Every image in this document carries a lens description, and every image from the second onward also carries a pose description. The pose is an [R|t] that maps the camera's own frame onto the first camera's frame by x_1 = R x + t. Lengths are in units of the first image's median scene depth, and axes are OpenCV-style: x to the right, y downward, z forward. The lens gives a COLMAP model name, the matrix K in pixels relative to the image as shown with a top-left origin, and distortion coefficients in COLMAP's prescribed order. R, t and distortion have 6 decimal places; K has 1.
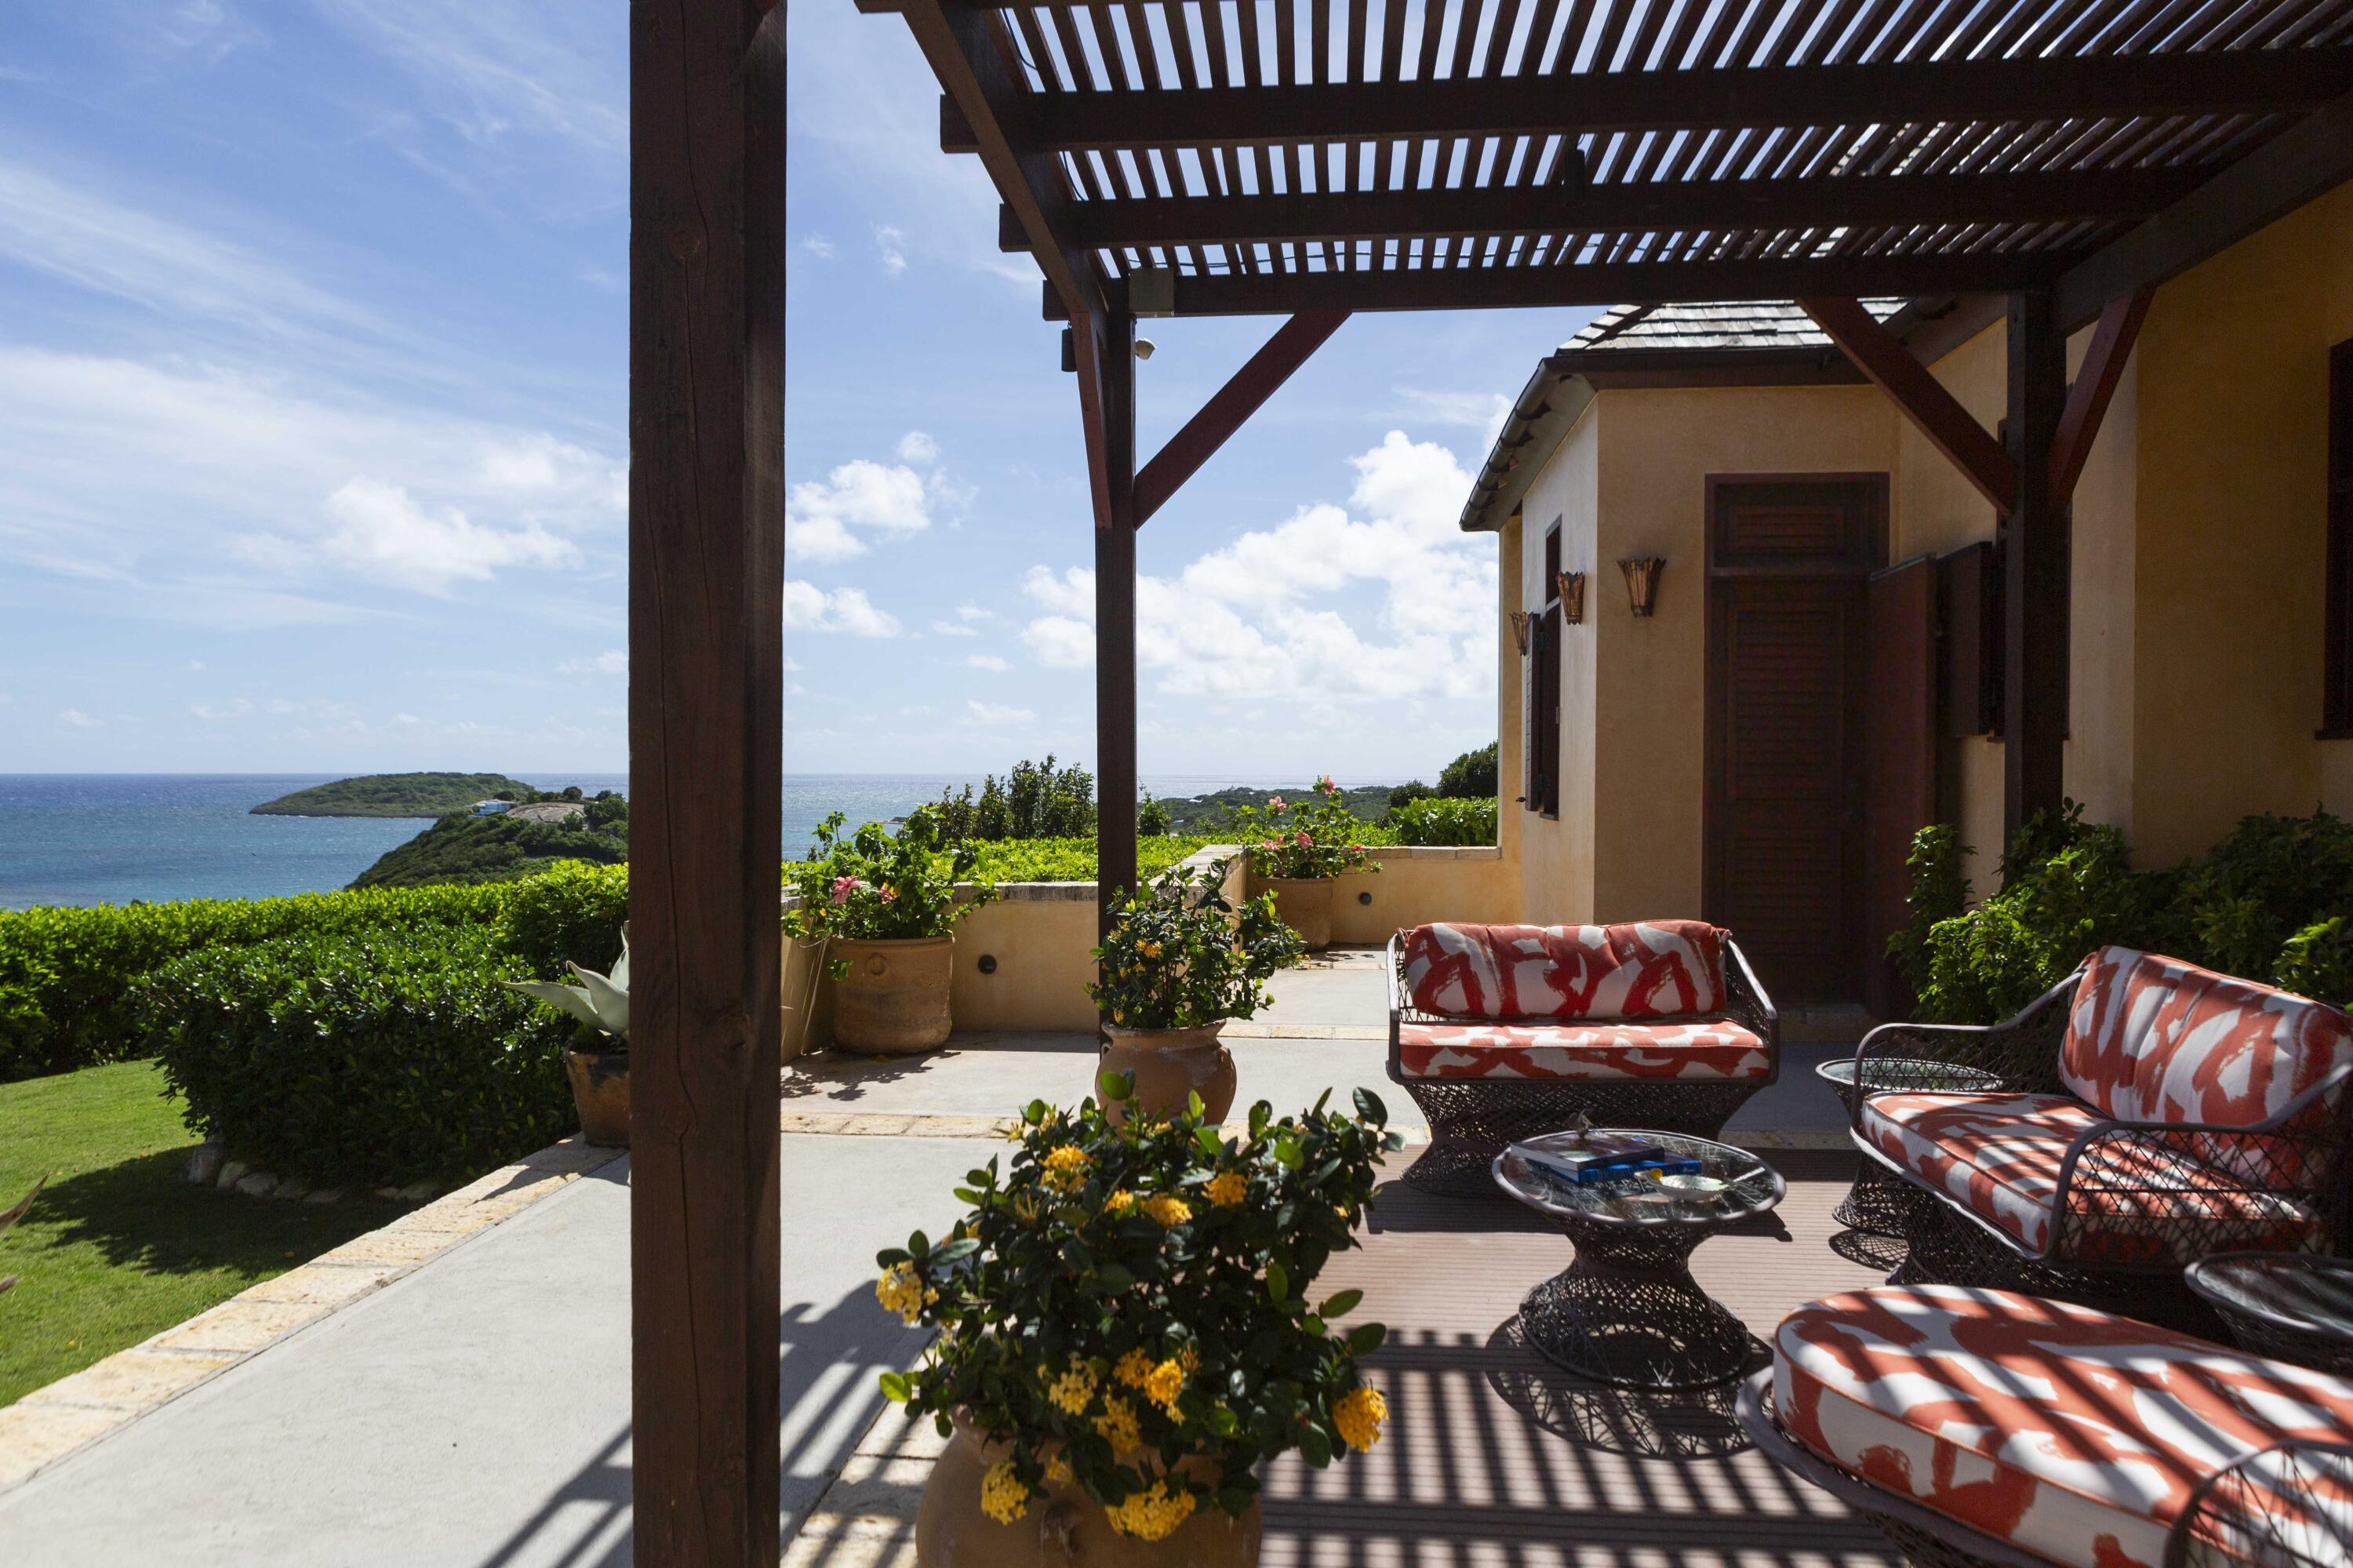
lens RADIAL K [[1617.9, 0, 1176.5], [0, 1617.9, 784.0], [0, 0, 1]] dist [-0.011105, -0.005991]
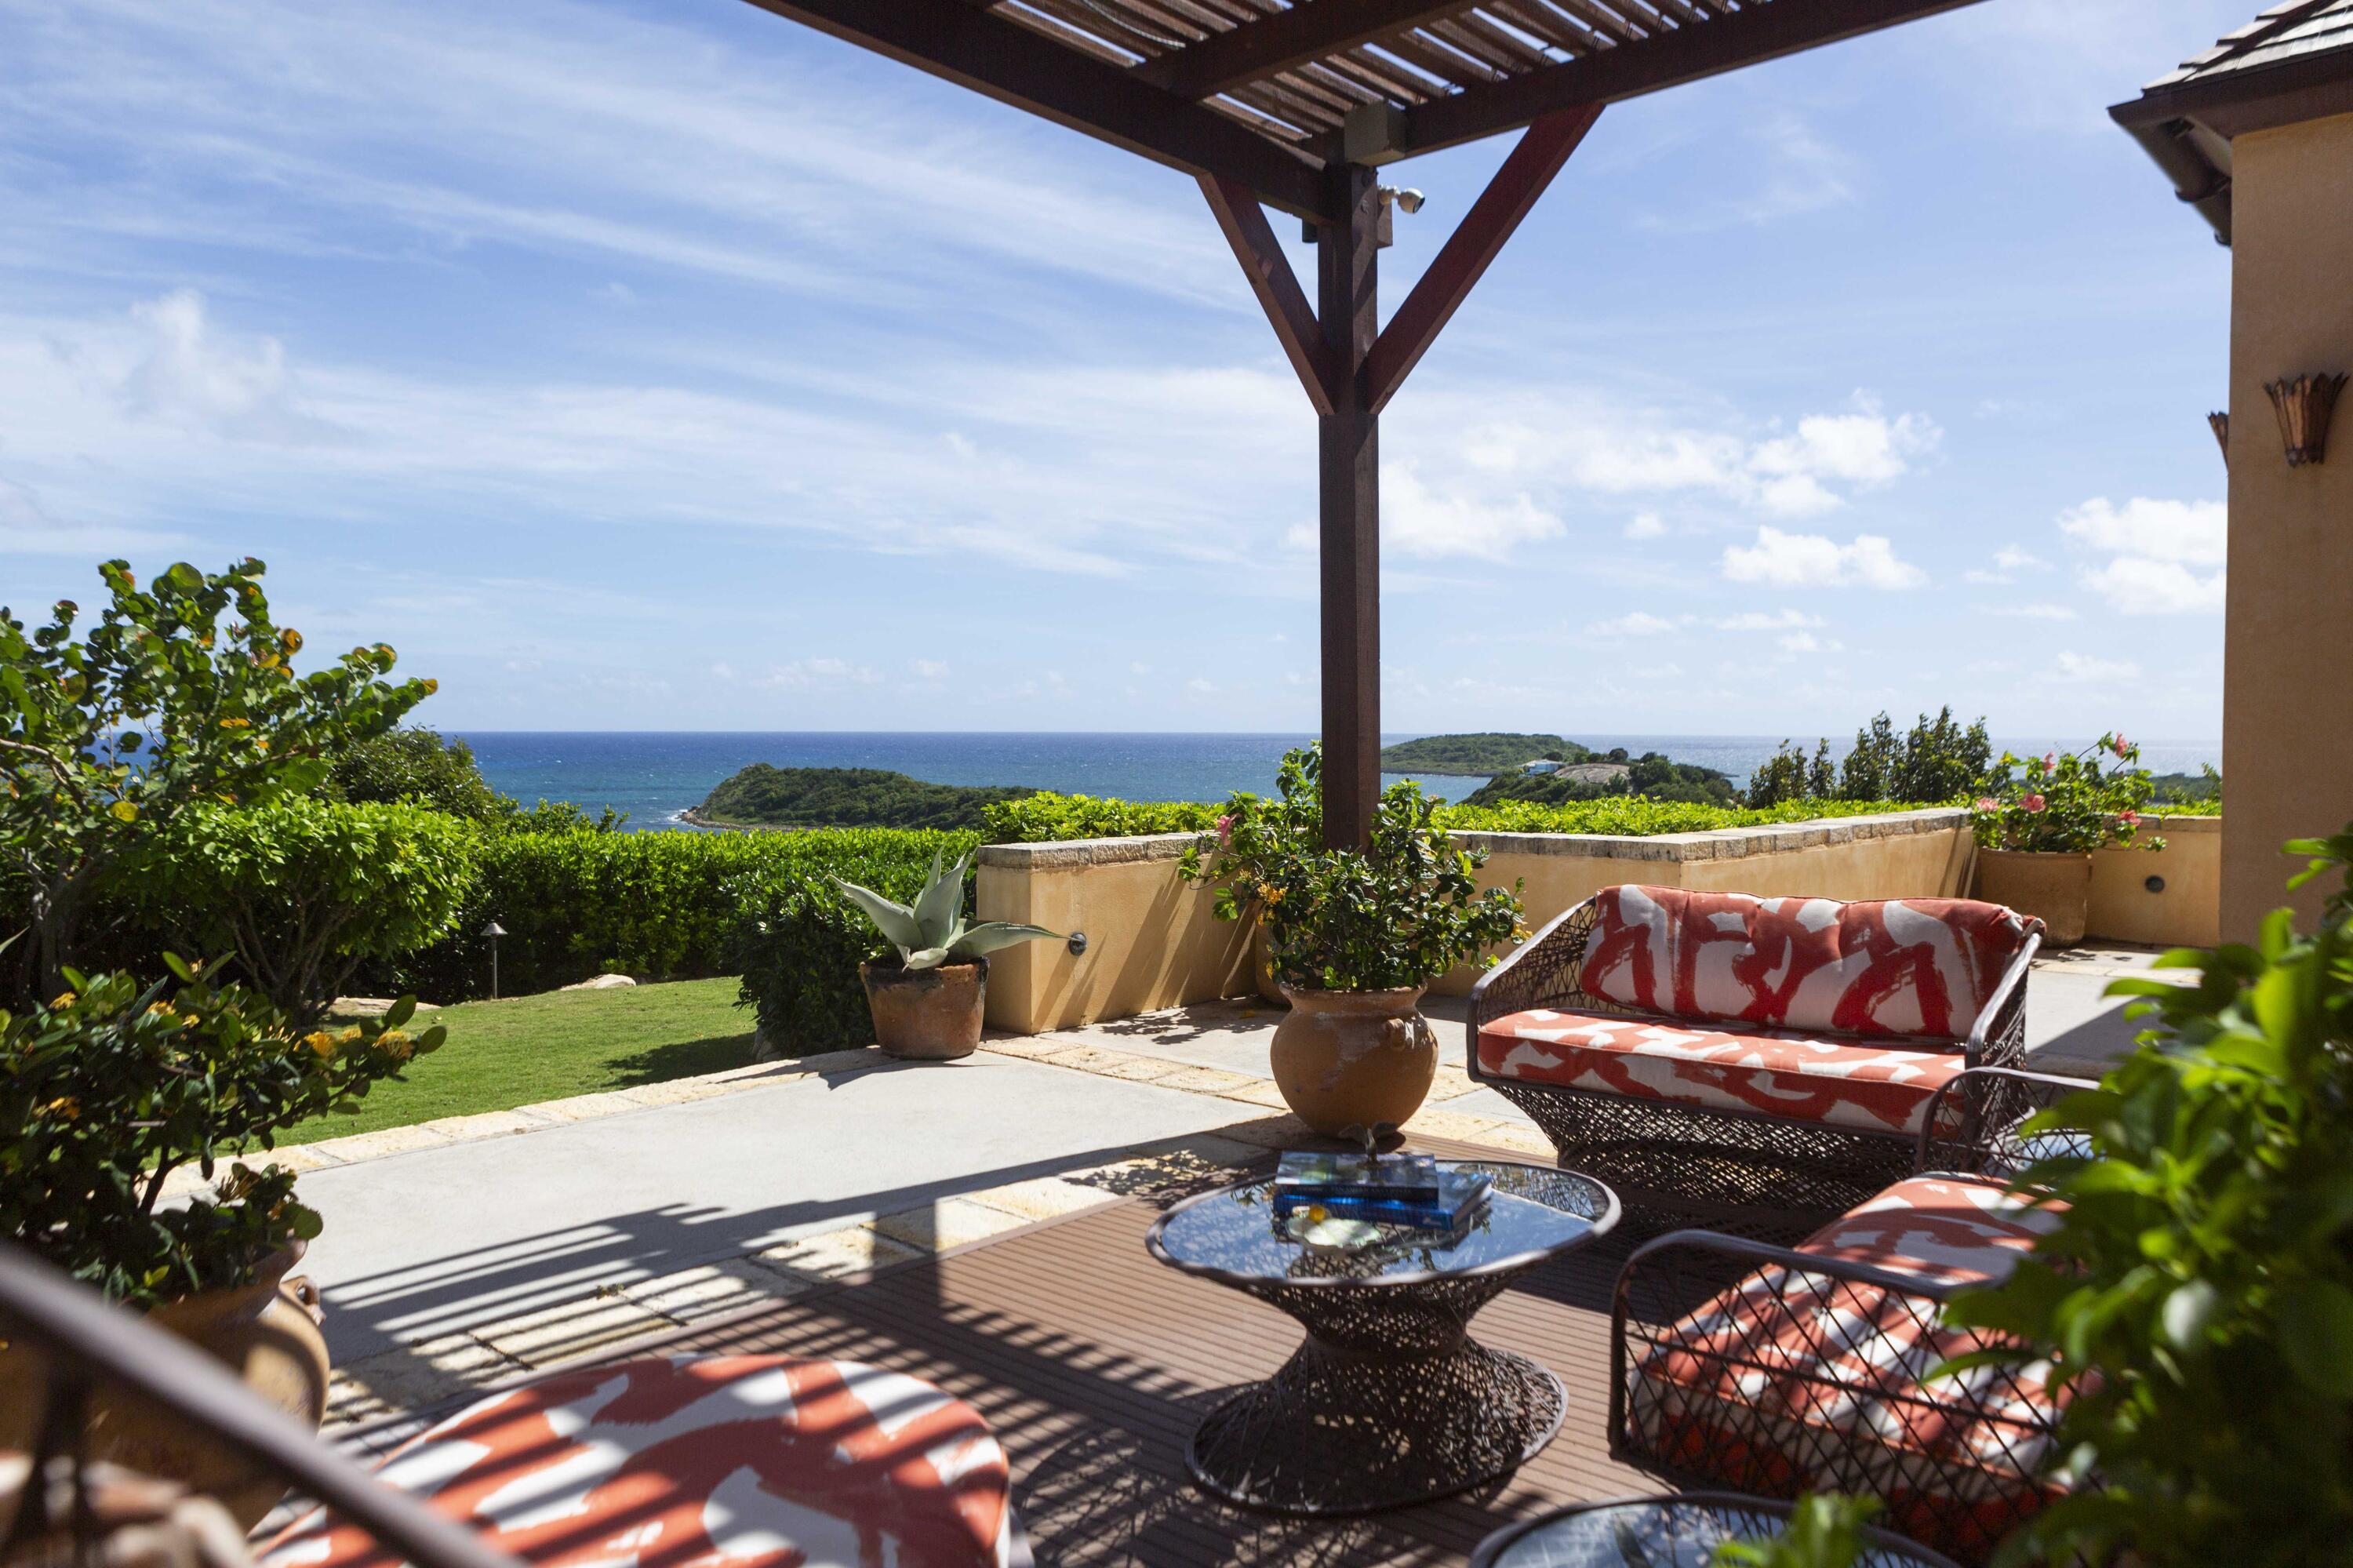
lens RADIAL K [[1683.8, 0, 1177.6], [0, 1683.8, 748.2], [0, 0, 1]] dist [-0.010791, -0.000982]
pose [[0.804769, 0.008305, -0.593529, 0.469907], [-0.008085, 0.999963, 0.003031, 0.021648], [0.593532, 0.002360, 0.804807, 0.242342]]
